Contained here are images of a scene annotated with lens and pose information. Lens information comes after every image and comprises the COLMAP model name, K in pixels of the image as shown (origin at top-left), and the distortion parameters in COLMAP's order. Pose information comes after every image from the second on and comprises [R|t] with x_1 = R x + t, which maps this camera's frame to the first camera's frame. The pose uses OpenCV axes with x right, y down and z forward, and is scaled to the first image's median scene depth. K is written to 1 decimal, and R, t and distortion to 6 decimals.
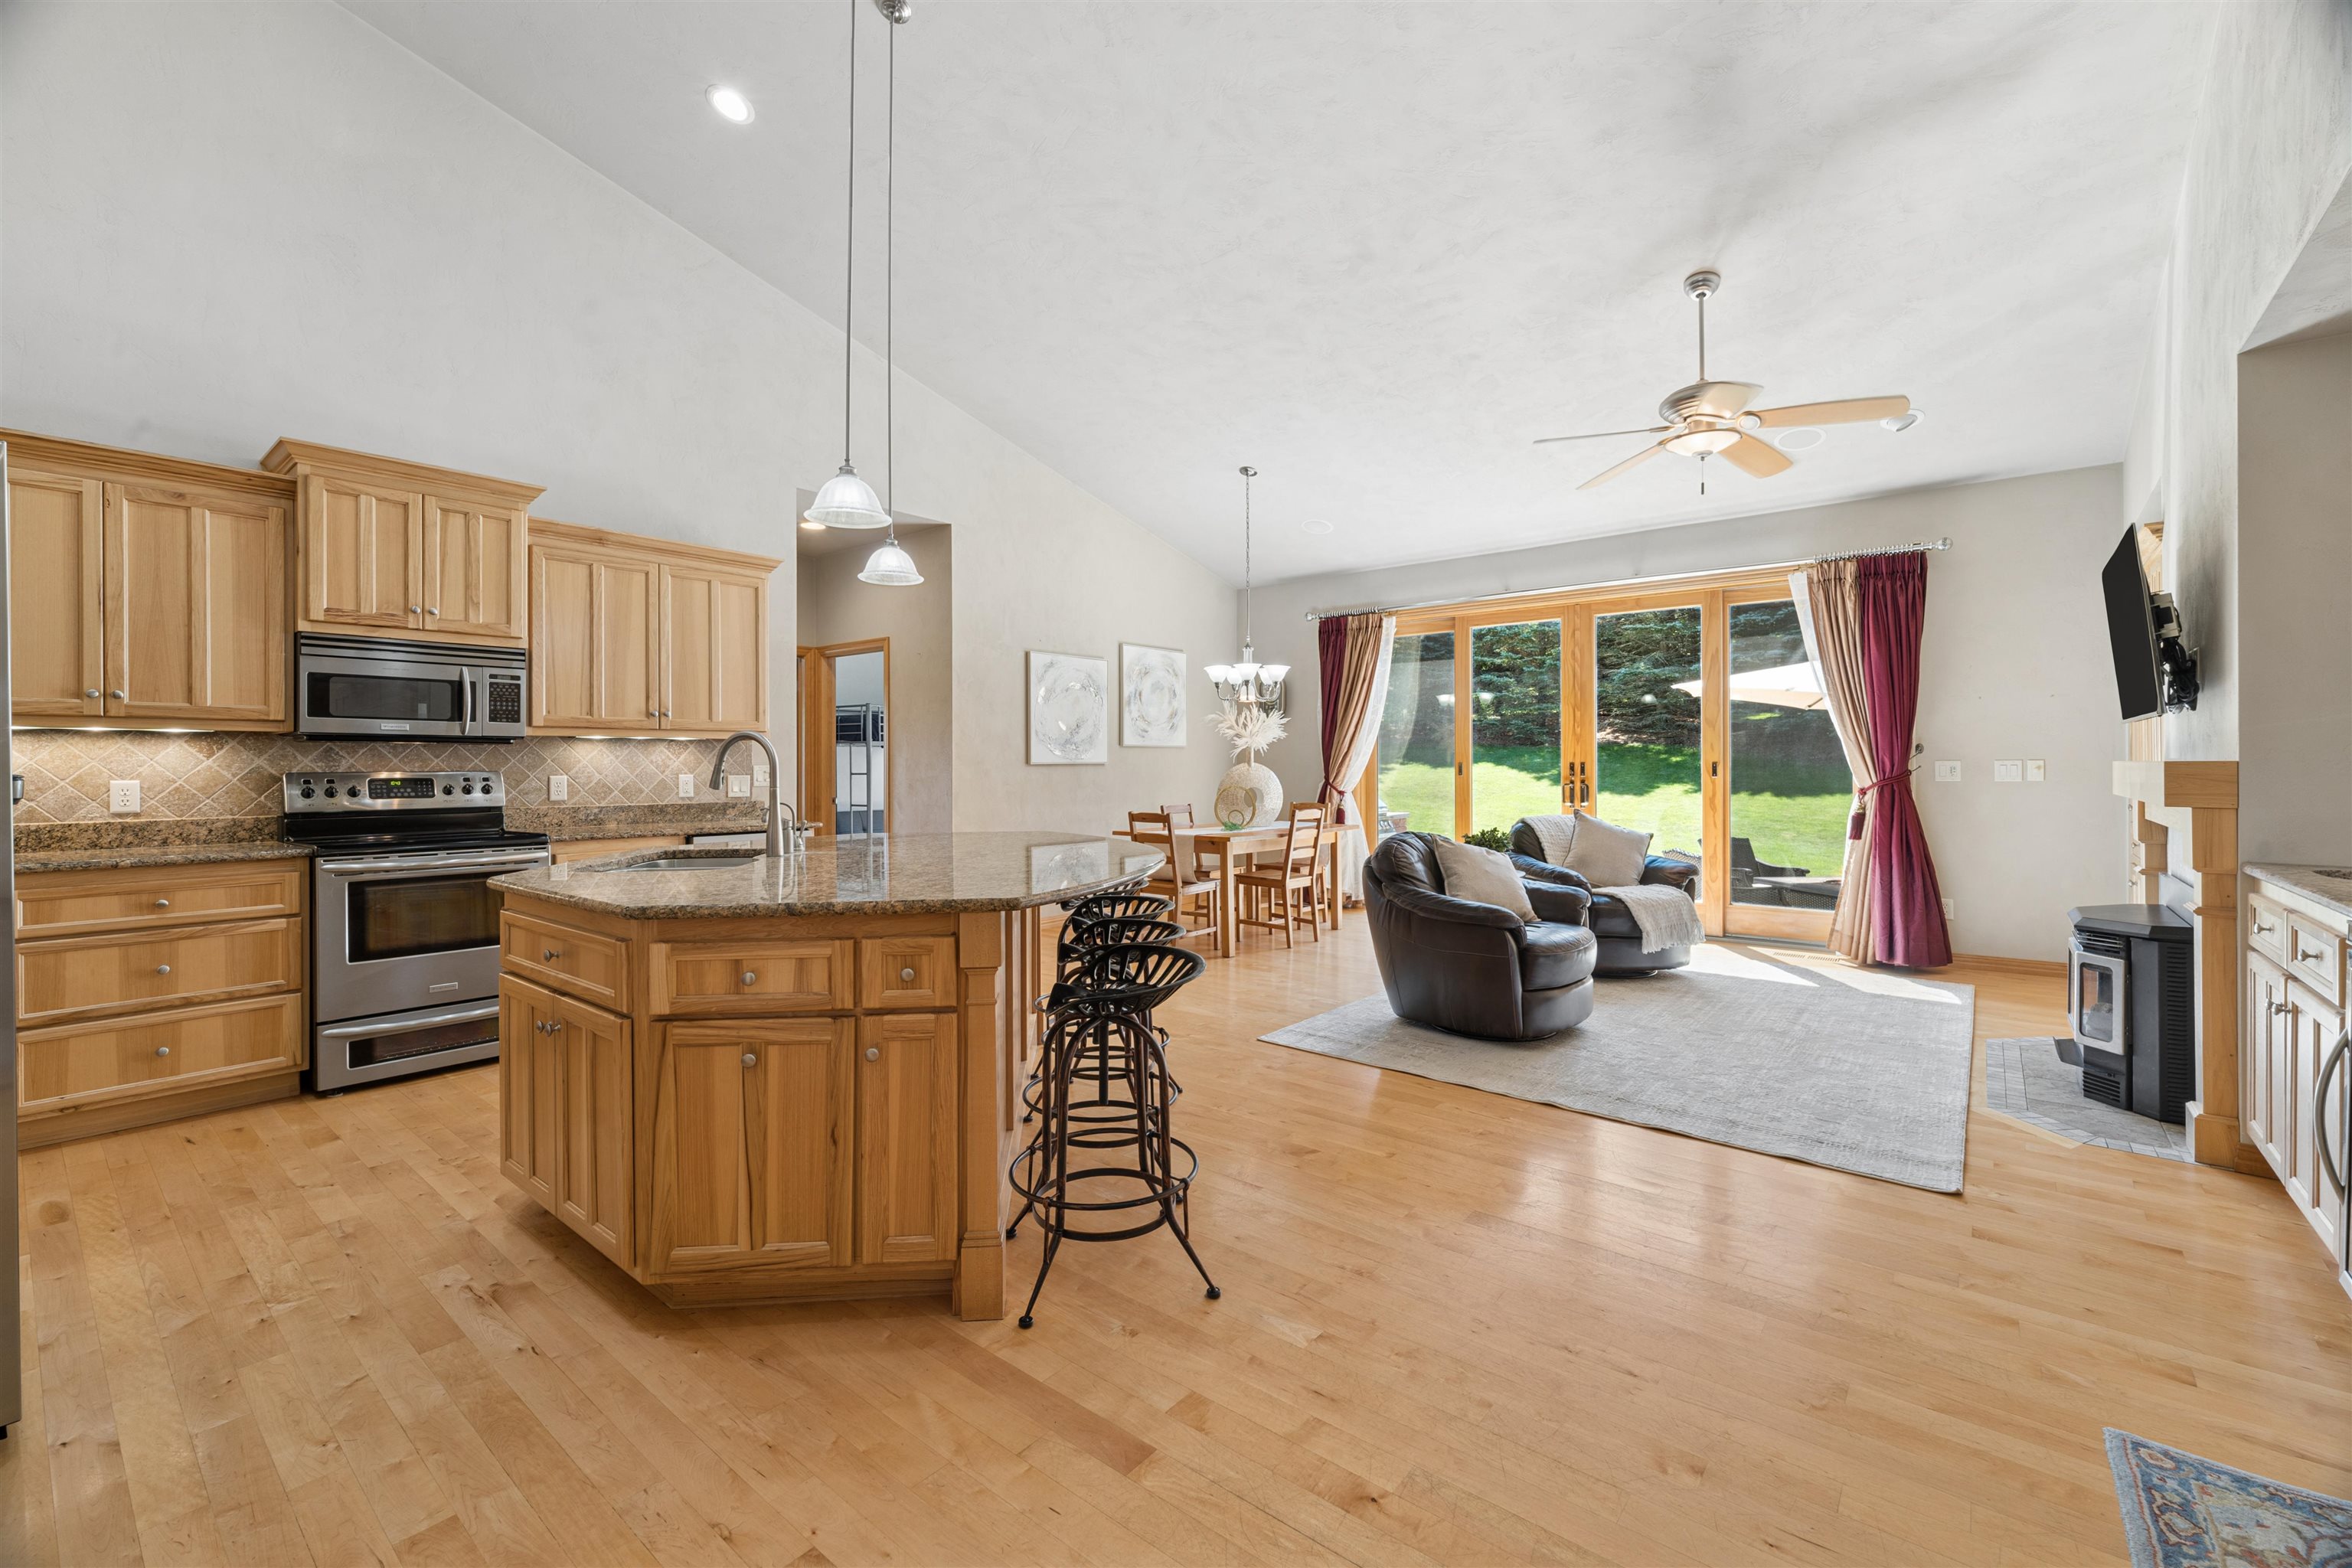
lens RADIAL K [[972.9, 0, 1171.5], [0, 972.9, 761.9], [0, 0, 1]] dist [-0.003352, -0.000140]
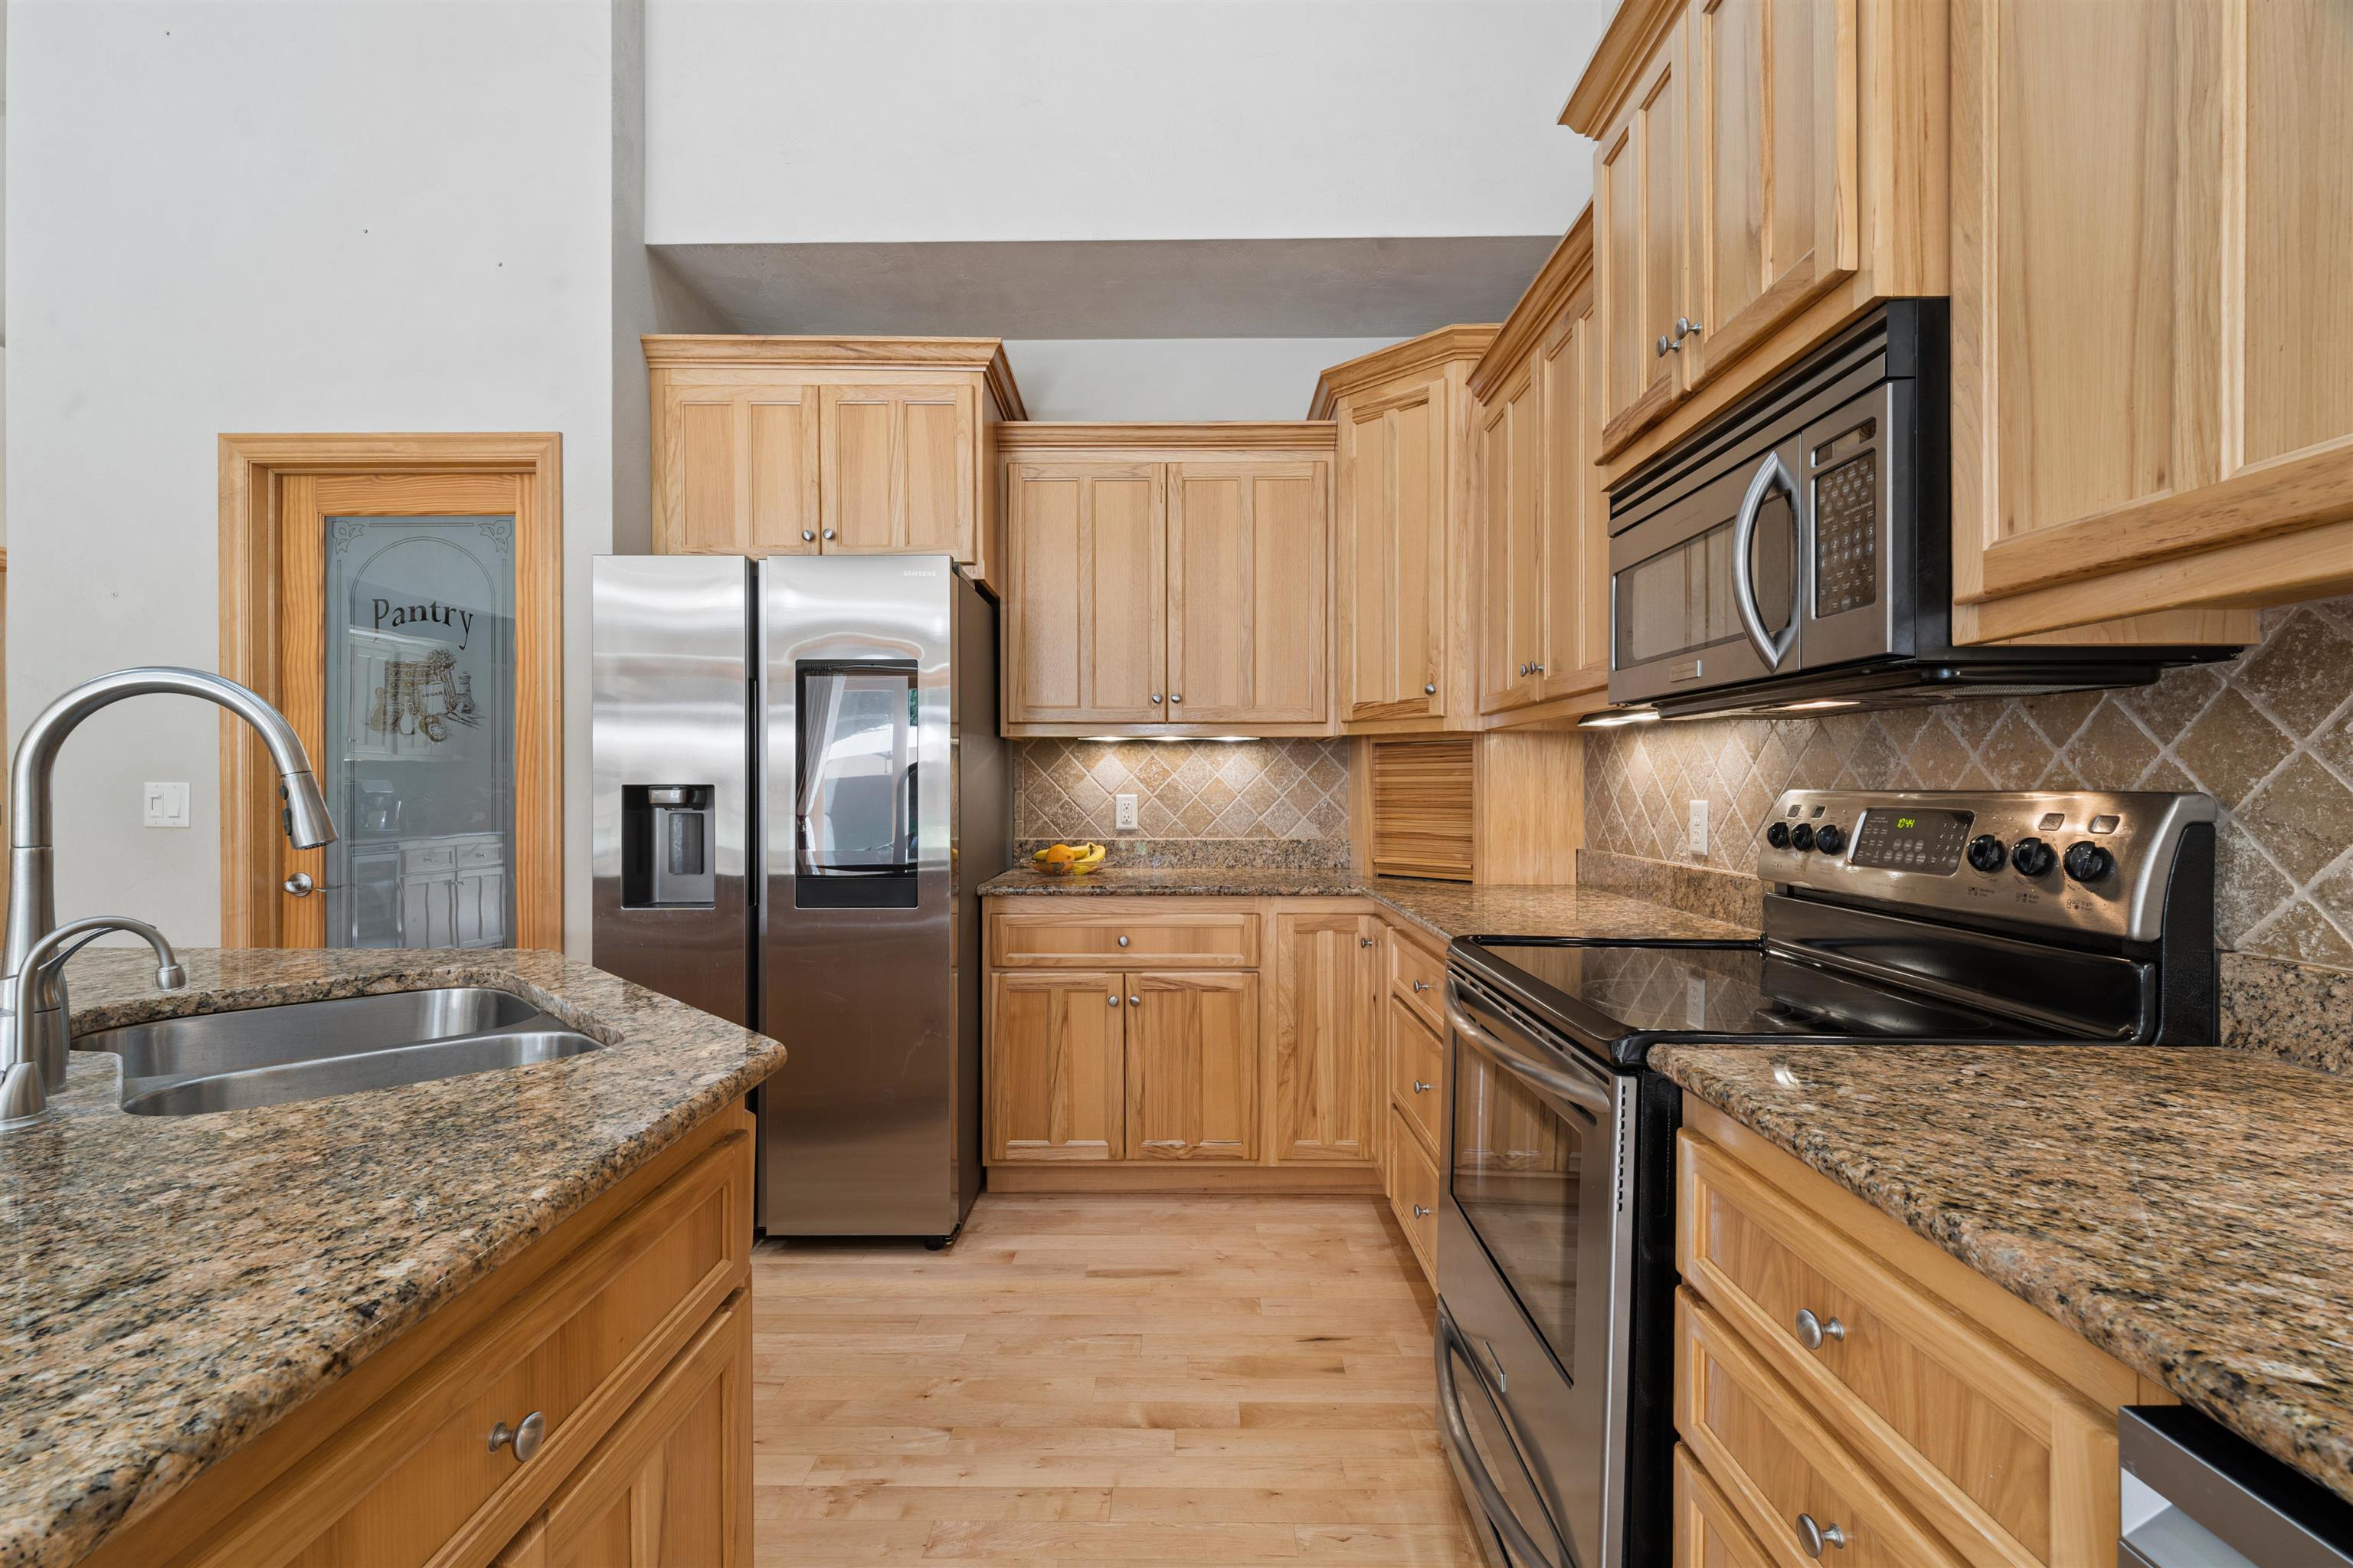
lens RADIAL K [[1033.9, 0, 1176.5], [0, 1033.9, 784.0], [0, 0, 1]] dist [0.000664, 0.000011]
pose [[-0.768403, 0.001521, -0.639964, -0.368011], [0.002813, 0.999996, -0.001002, 0.007503], [0.639959, -0.002570, -0.768404, 1.109743]]
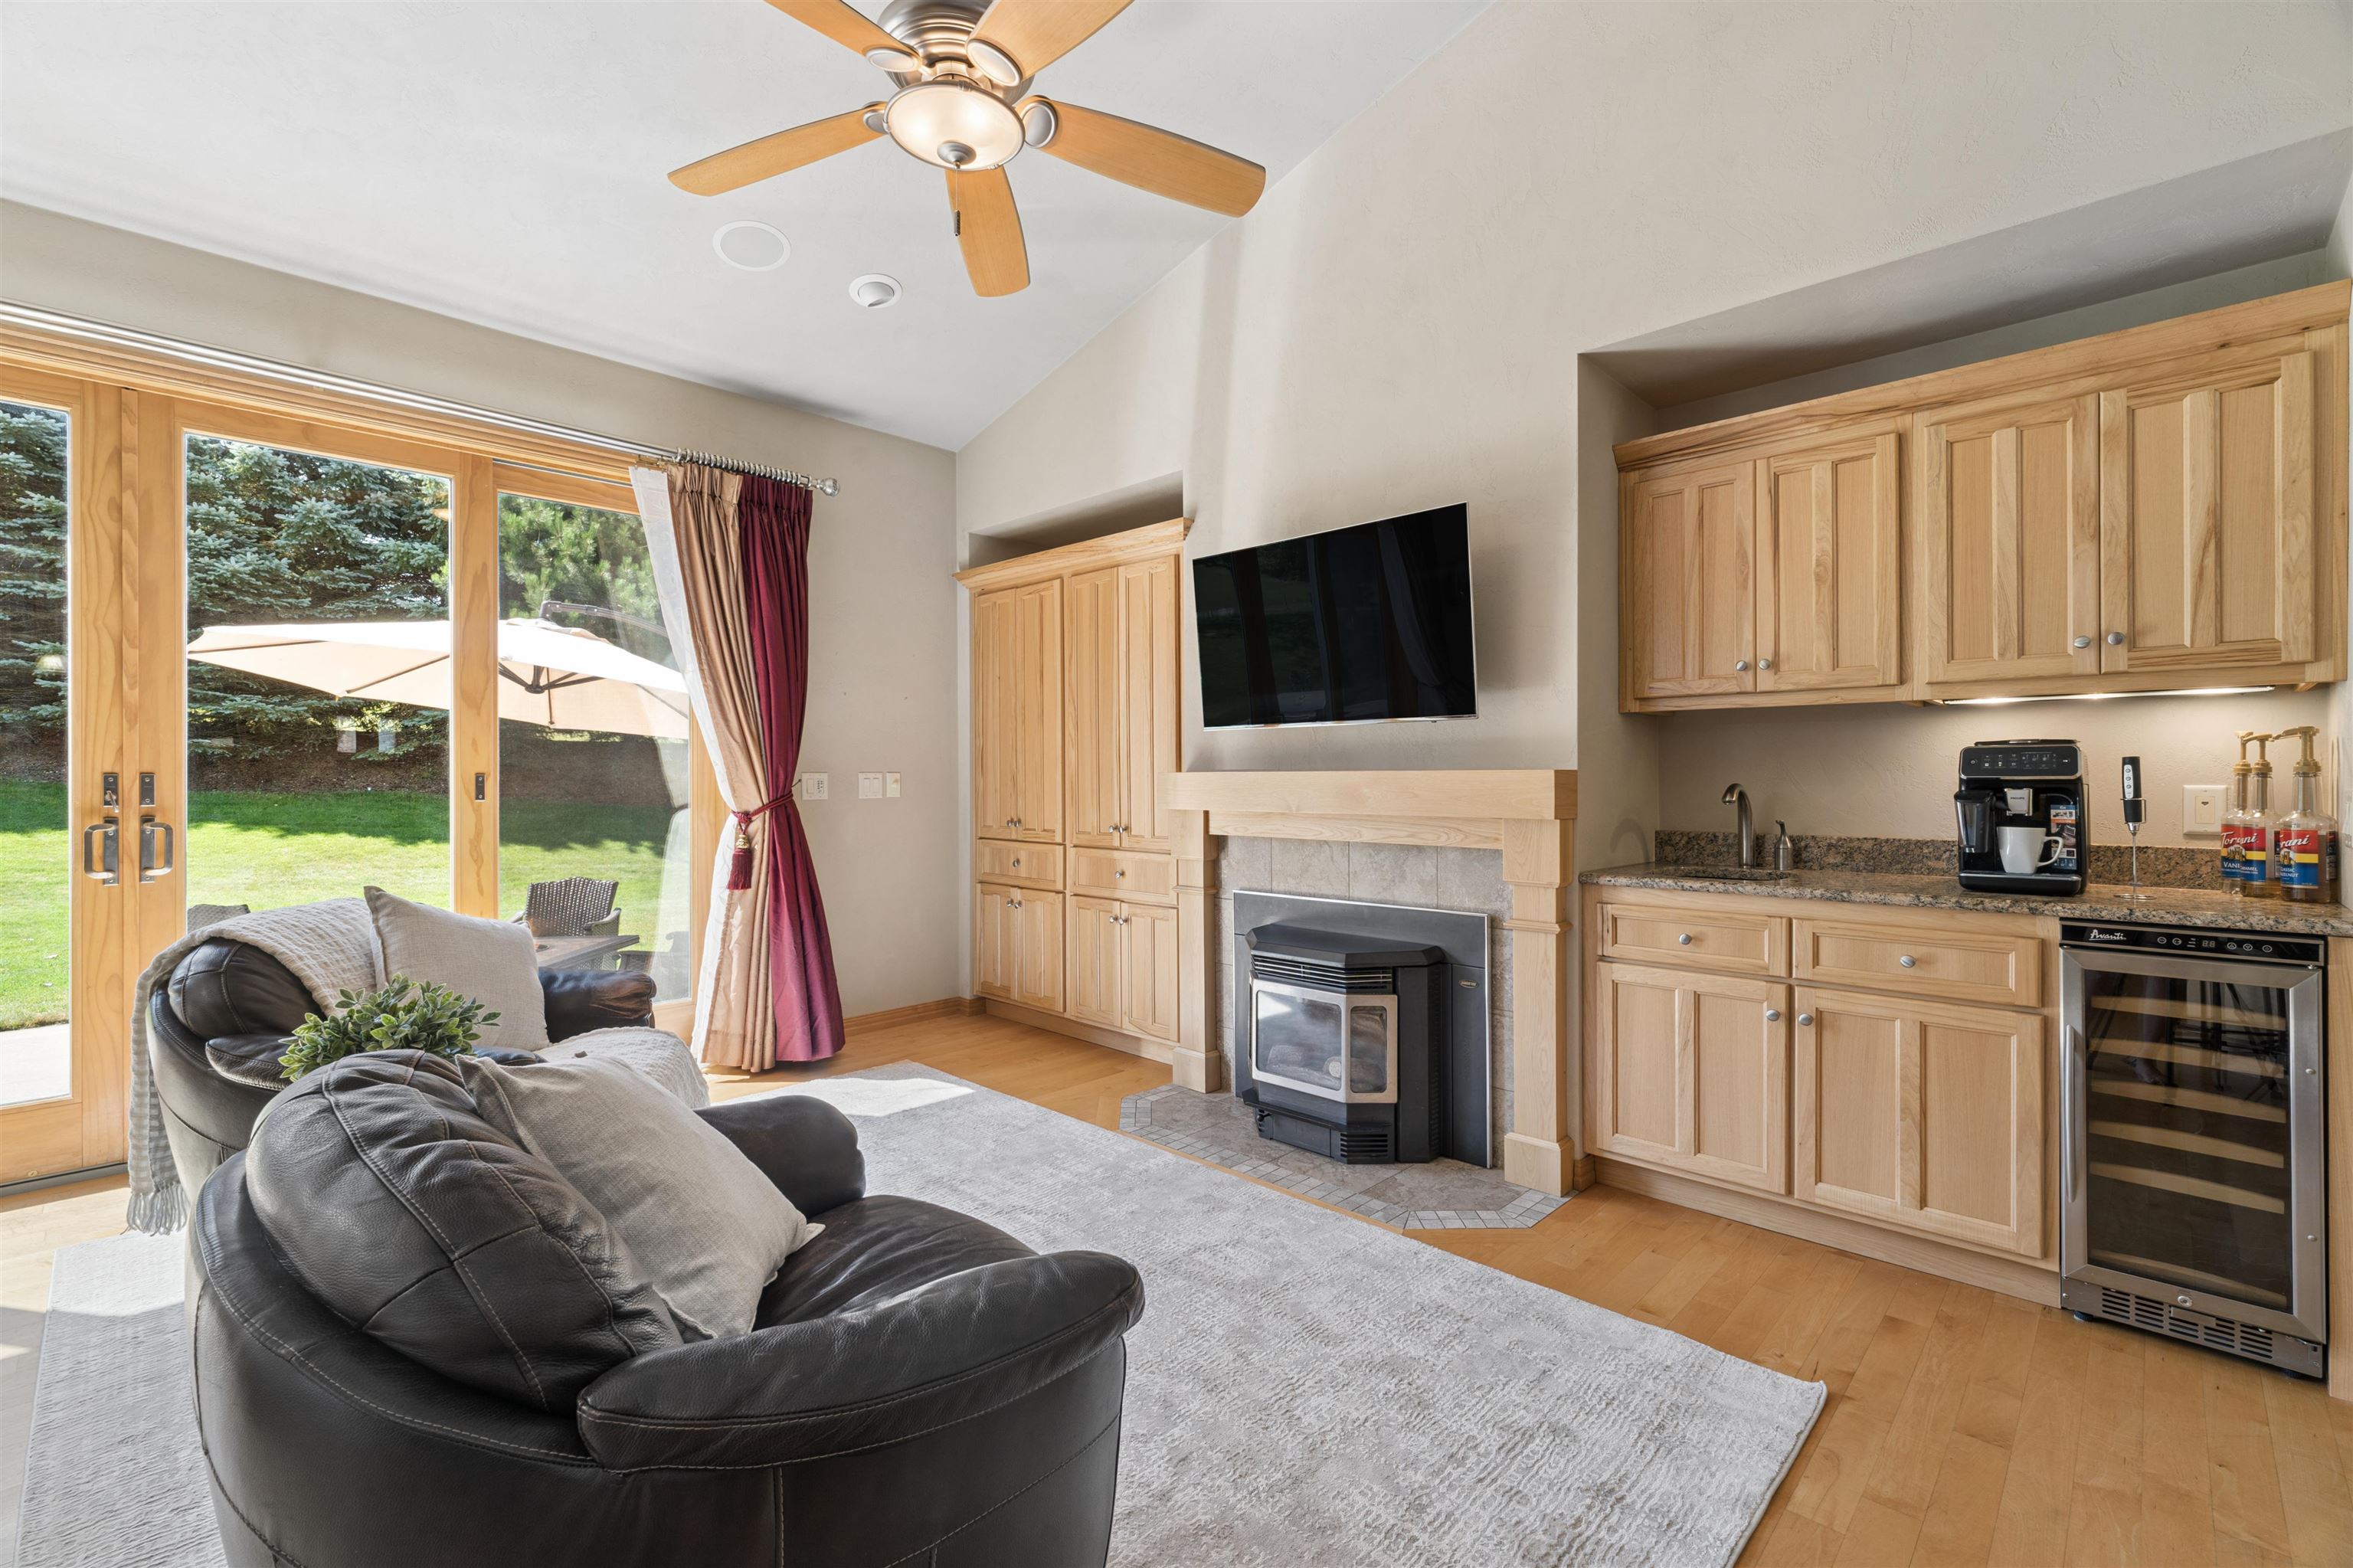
lens RADIAL K [[1014.0, 0, 1176.5], [0, 1014.0, 784.0], [0, 0, 1]] dist [-0.002915, -0.000211]
pose [[0.070564, -0.002796, 0.997503, 0.036689], [-0.000622, 0.999996, 0.002847, 0.006741], [-0.997507, -0.000821, 0.070562, 0.892134]]
